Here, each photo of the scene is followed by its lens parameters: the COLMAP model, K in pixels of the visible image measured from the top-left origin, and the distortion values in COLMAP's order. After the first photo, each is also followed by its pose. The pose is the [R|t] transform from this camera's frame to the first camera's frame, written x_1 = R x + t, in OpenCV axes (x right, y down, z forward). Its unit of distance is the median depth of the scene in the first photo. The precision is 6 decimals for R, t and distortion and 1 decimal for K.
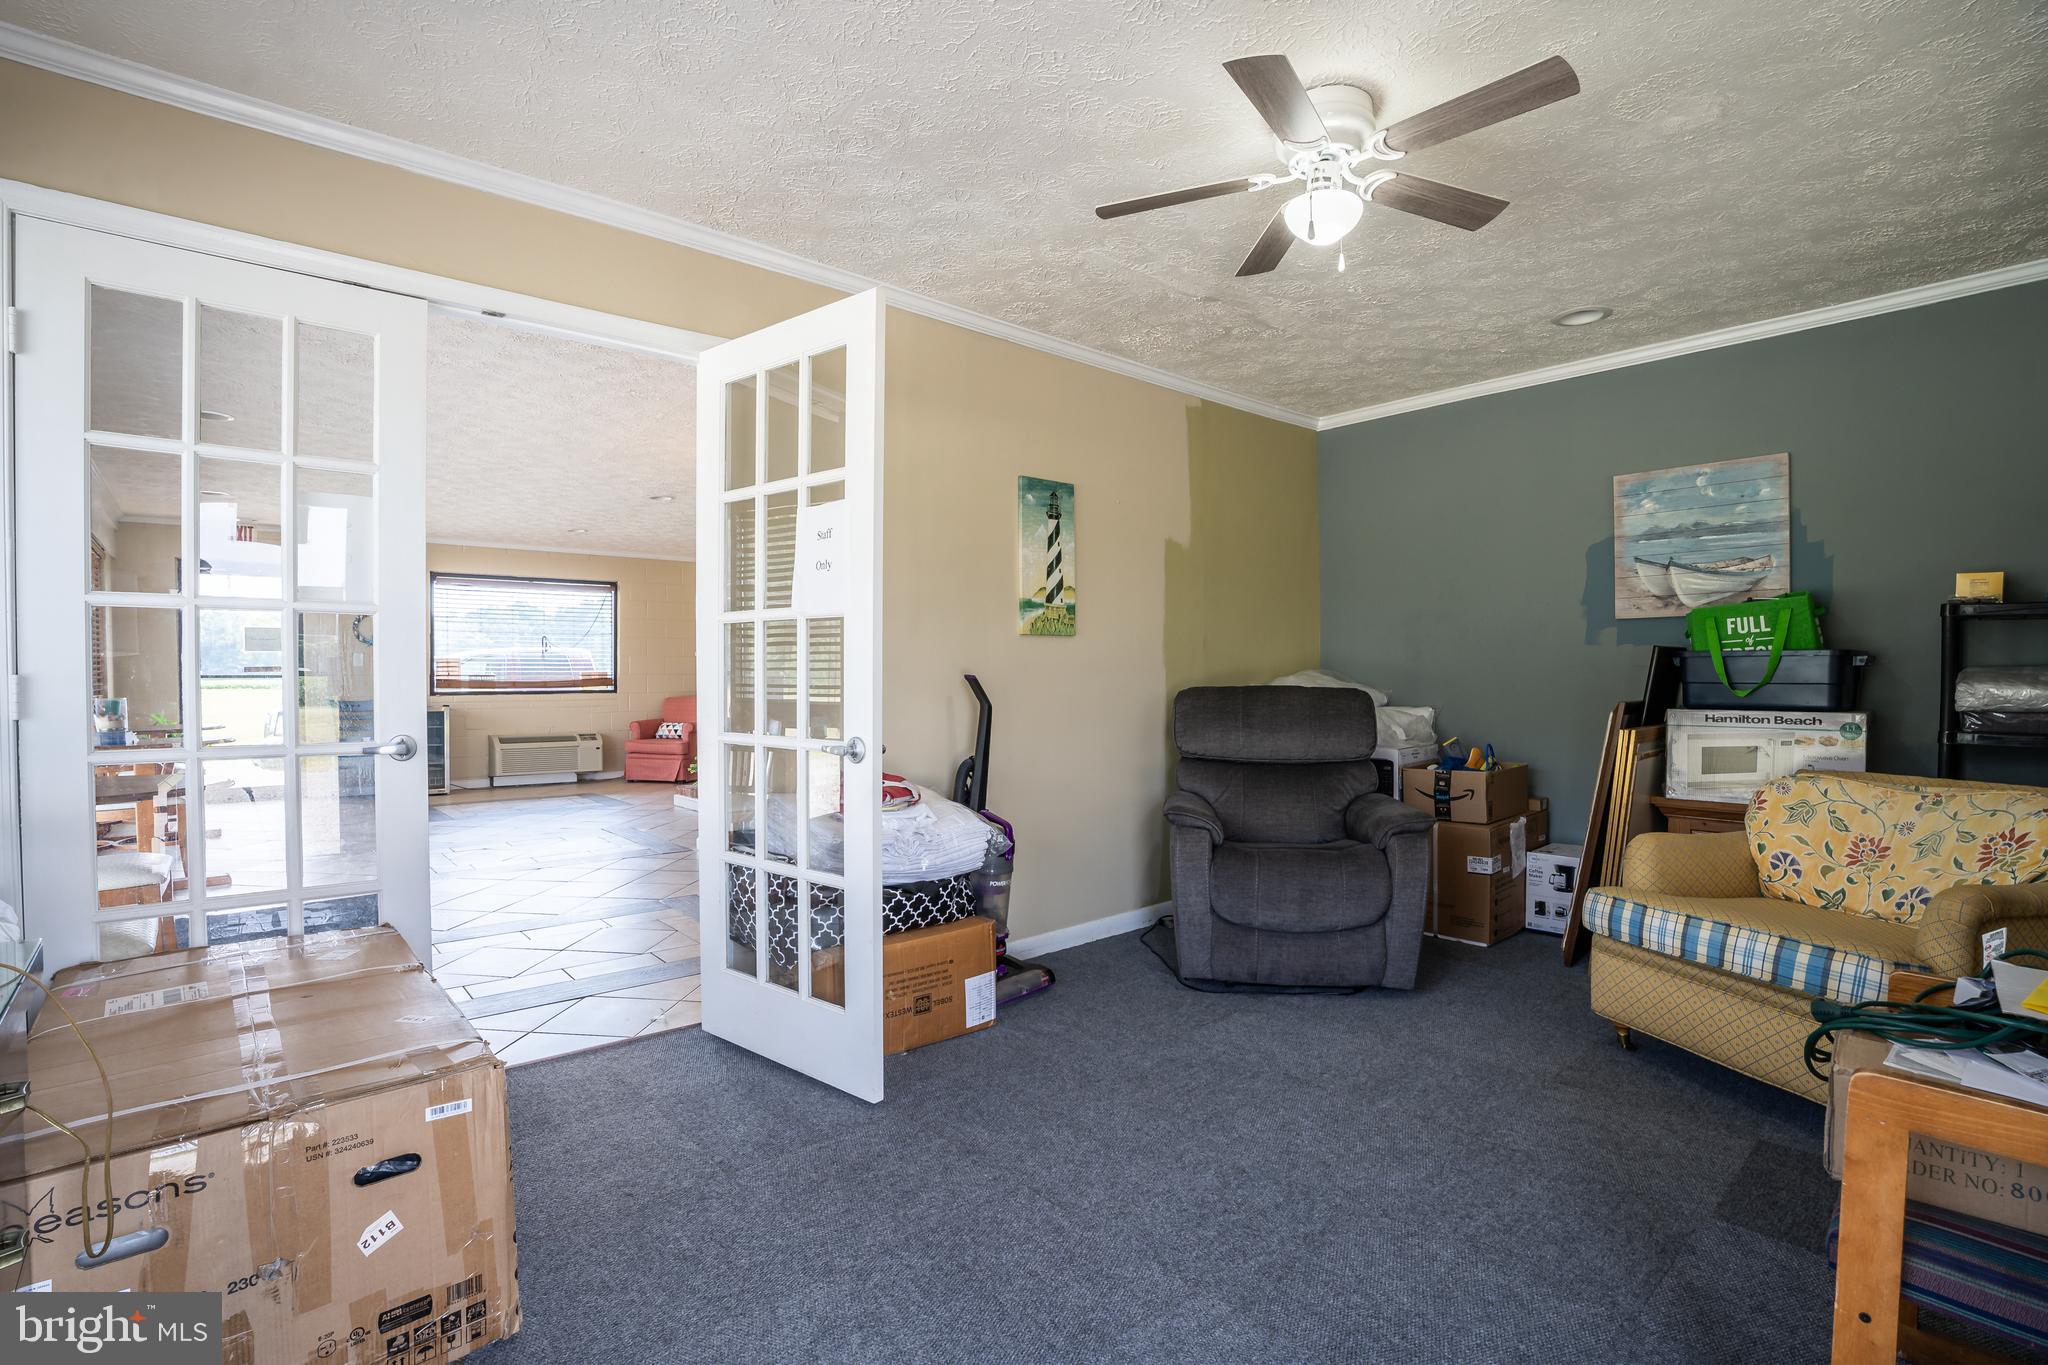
lens RADIAL K [[994.3, 0, 1024.0], [0, 994.3, 682.5], [0, 0, 1]] dist [-0.001079, -0.000118]
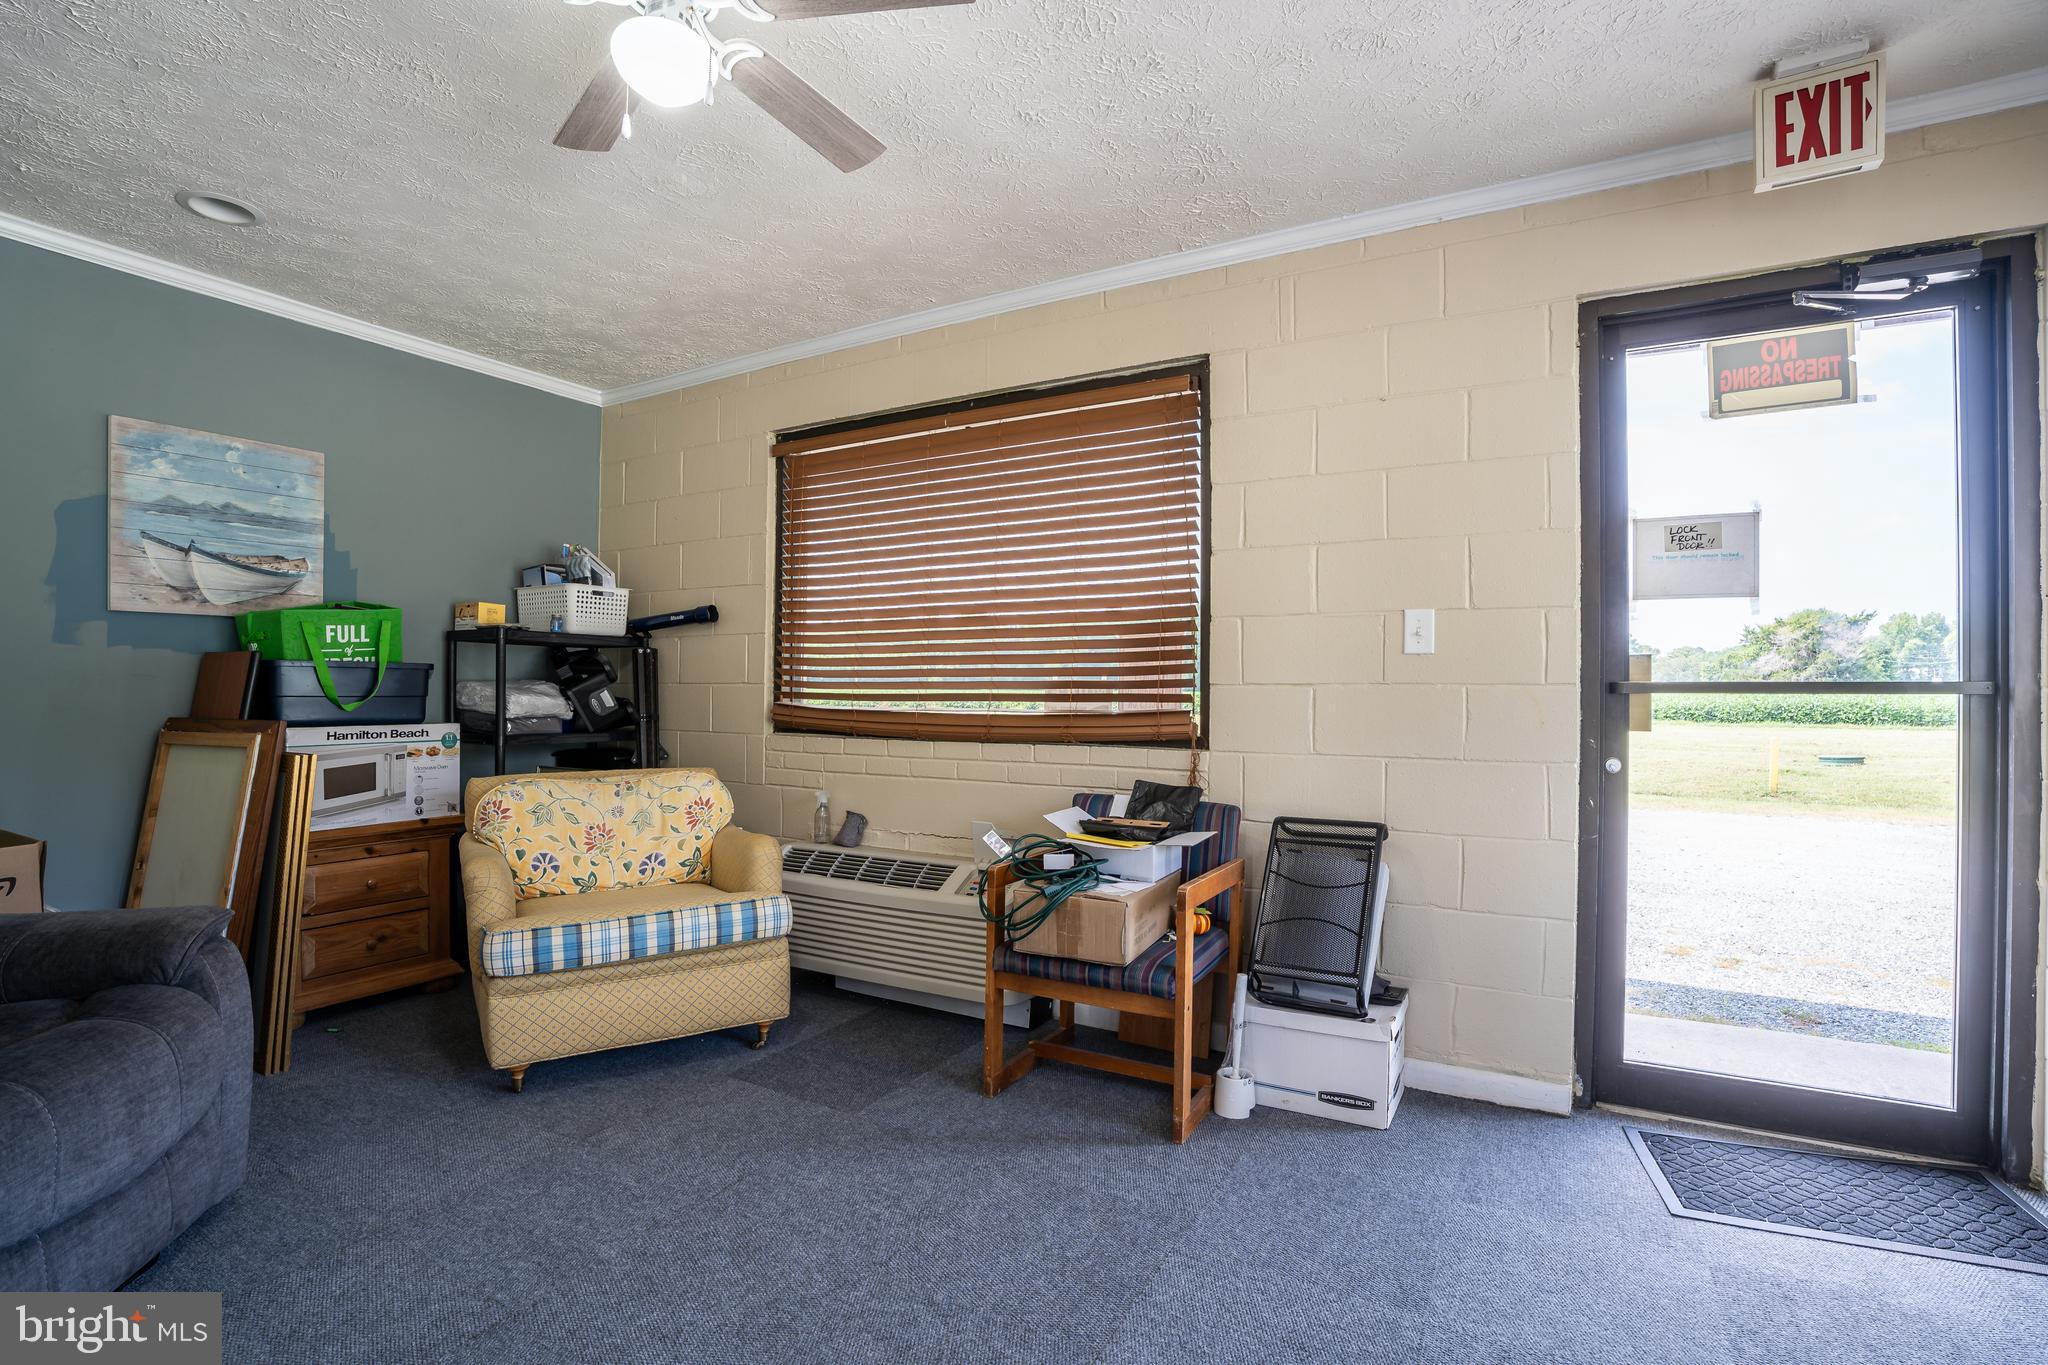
lens RADIAL K [[951.9, 0, 1024.9], [0, 951.9, 695.3], [0, 0, 1]] dist [-0.030239, 0.000184]
pose [[-0.303314, -0.005090, 0.952877, -0.287911], [0.003125, 0.999975, 0.006336, -0.003797], [-0.952885, 0.004900, -0.303291, 0.633973]]
